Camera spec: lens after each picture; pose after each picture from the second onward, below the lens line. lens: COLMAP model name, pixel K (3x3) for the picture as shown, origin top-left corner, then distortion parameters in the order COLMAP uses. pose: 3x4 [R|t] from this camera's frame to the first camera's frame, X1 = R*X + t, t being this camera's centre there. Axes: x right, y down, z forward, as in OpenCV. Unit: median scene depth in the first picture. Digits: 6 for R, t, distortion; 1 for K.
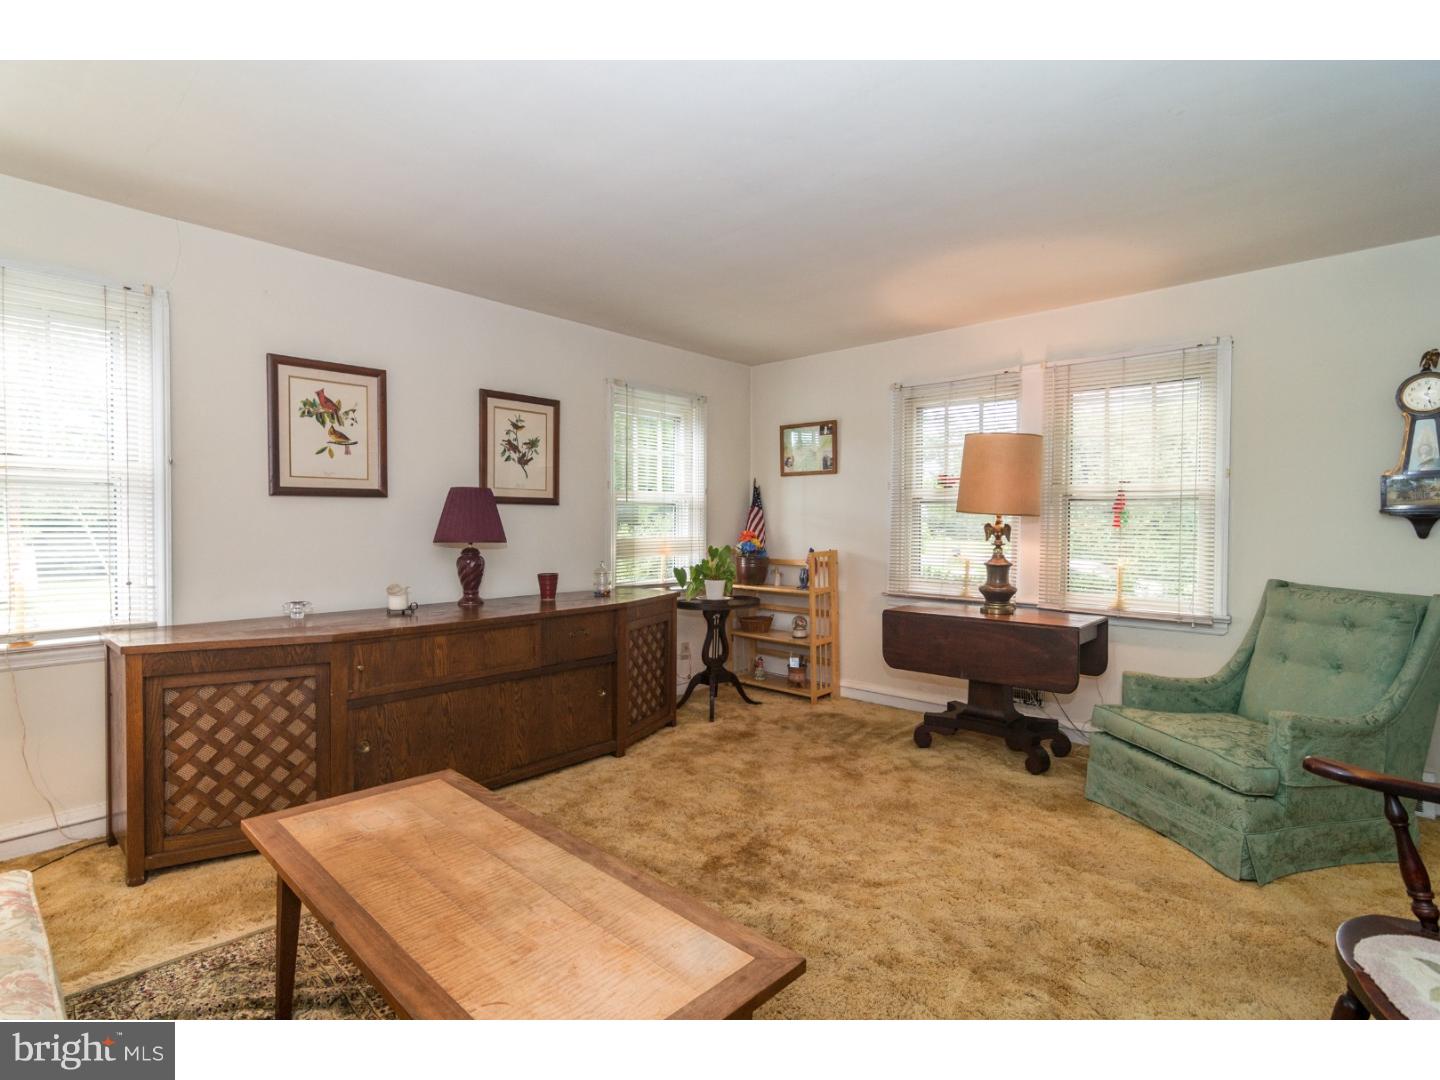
lens RADIAL K [[707.5, 0, 713.5], [0, 707.5, 535.7], [0, 0, 1]] dist [-0.002865, 0.000464]
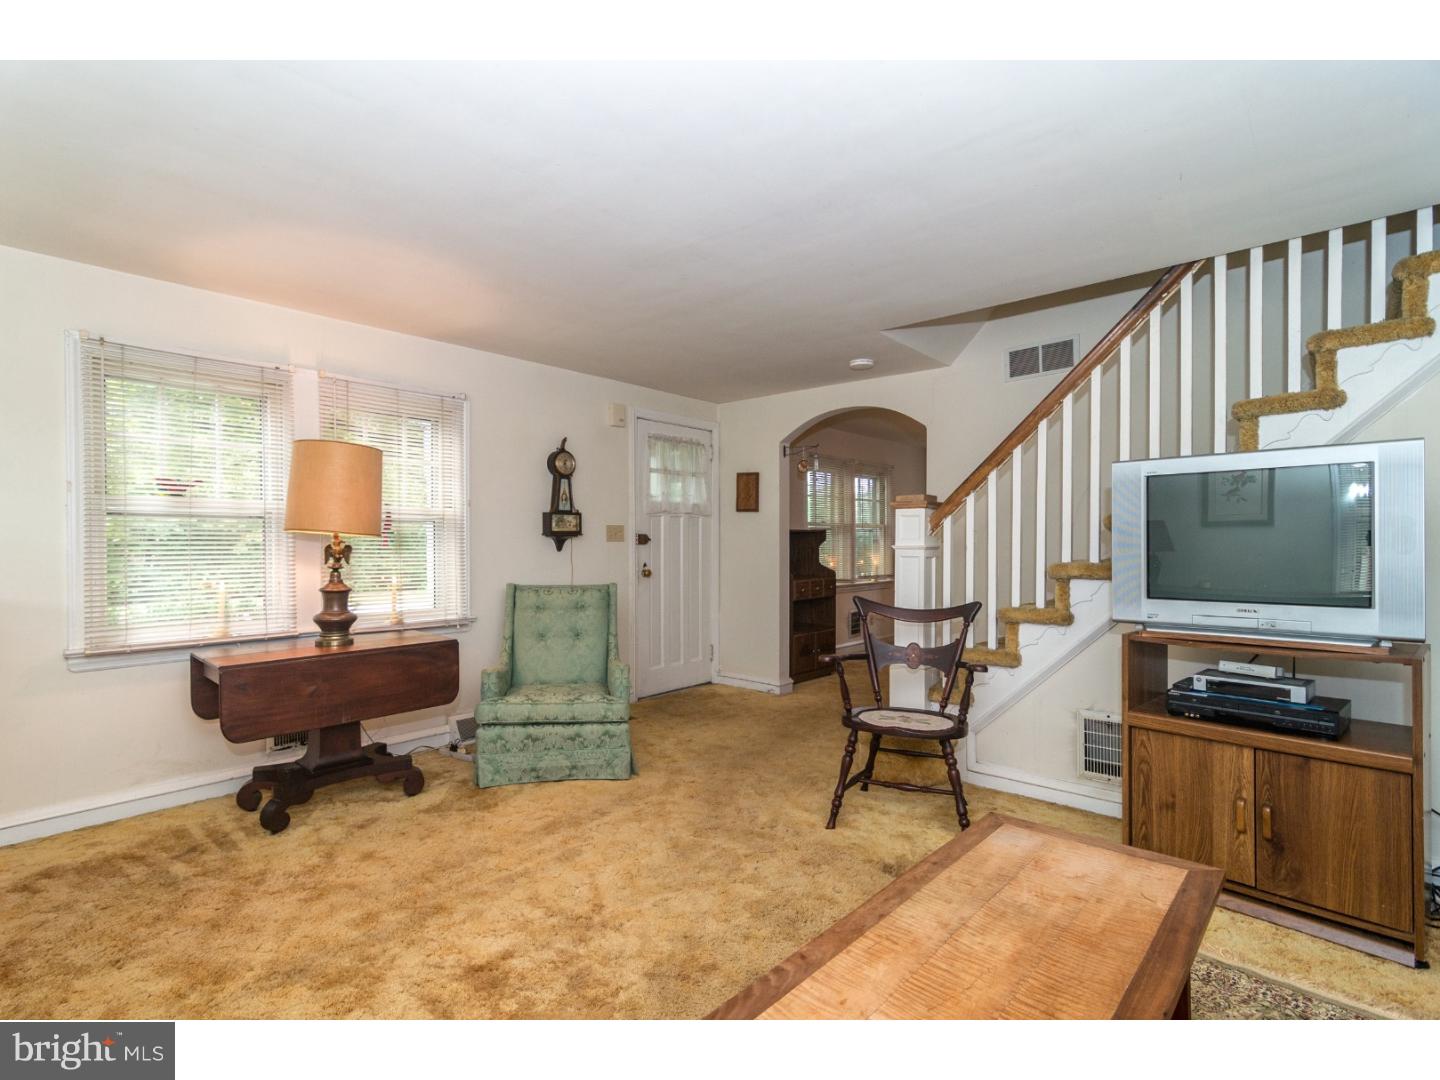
lens RADIAL K [[707.5, 0, 687.4], [0, 707.5, 543.7], [0, 0, 1]] dist [-0.002865, 0.000464]
pose [[-0.000344, -0.010253, 0.999947, -0.502149], [0.018695, 0.999773, 0.010257, -0.019312], [-0.999825, 0.018698, -0.000152, 0.563463]]
